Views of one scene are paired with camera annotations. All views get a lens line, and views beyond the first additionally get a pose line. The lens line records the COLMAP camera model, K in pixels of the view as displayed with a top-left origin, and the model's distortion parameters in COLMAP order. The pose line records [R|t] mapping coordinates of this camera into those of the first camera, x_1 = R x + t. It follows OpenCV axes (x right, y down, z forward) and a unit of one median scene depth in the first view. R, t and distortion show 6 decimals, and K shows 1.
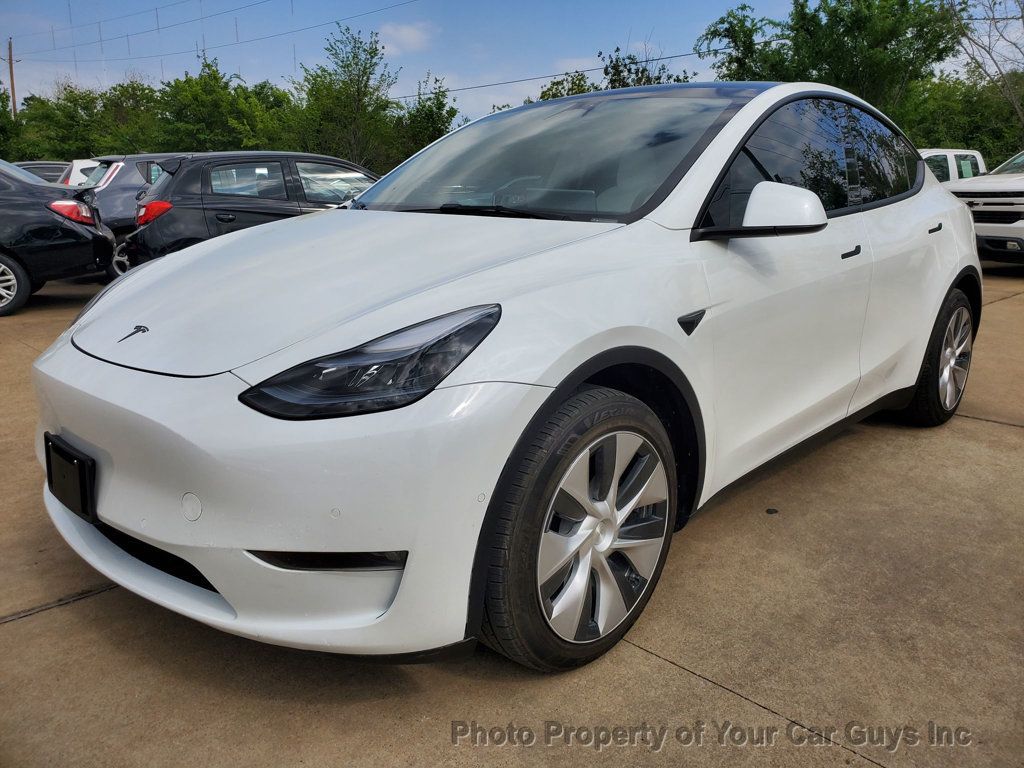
lens RADIAL K [[806.3, 0, 520.0], [0, 806.3, 376.1], [0, 0, 1]] dist [-0.003647, 0.029047]
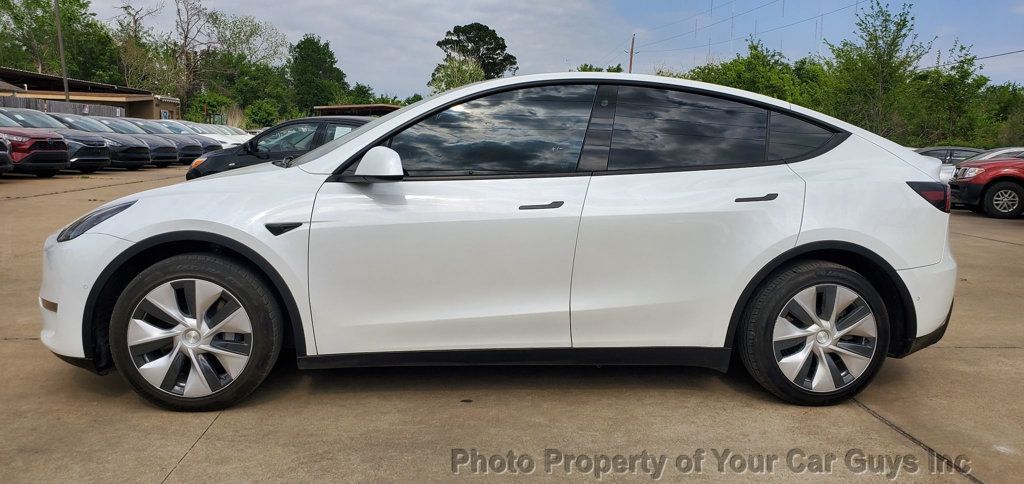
lens RADIAL K [[798.8, 0, 519.4], [0, 798.8, 244.4], [0, 0, 1]] dist [0.020977, -0.010653]
pose [[0.756425, 0.096135, -0.646977, 0.213513], [-0.173283, 0.983250, -0.056495, -0.003576], [0.630709, 0.154845, 0.760414, 0.010059]]
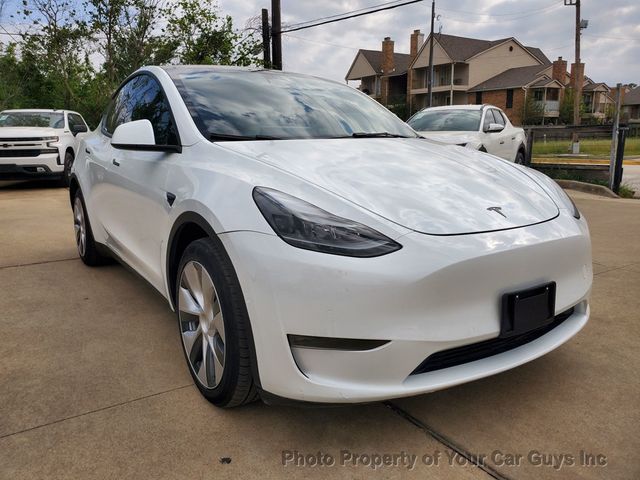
lens RADIAL K [[503.9, 0, 317.5], [0, 503.9, 229.7], [0, 0, 1]] dist [-0.003647, 0.029047]
pose [[0.228415, -0.188370, 0.955167, -0.181361], [0.237073, 0.962332, 0.133091, -0.028007], [-0.944258, 0.196045, 0.264469, 0.131549]]
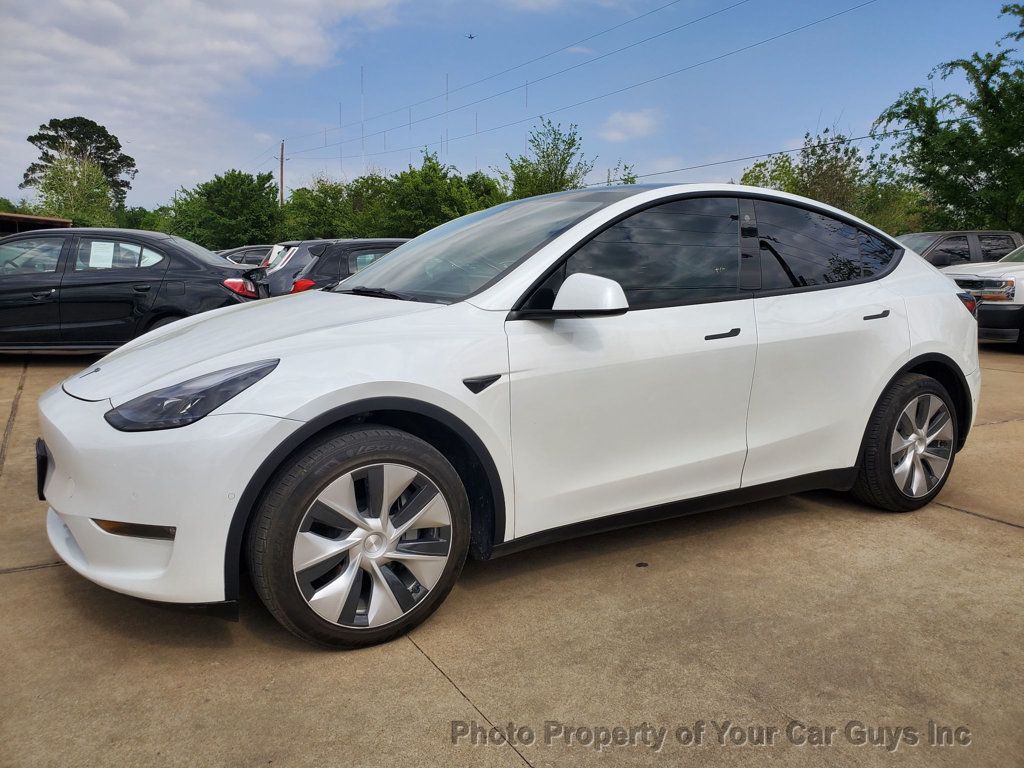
lens RADIAL K [[806.3, 0, 517.5], [0, 806.3, 382.4], [0, 0, 1]] dist [-0.003647, 0.029047]
pose [[0.963725, 0.045197, -0.263042, 0.077884], [-0.068024, 0.994604, -0.078326, 0.003143], [0.258083, 0.093378, 0.961600, -0.023379]]
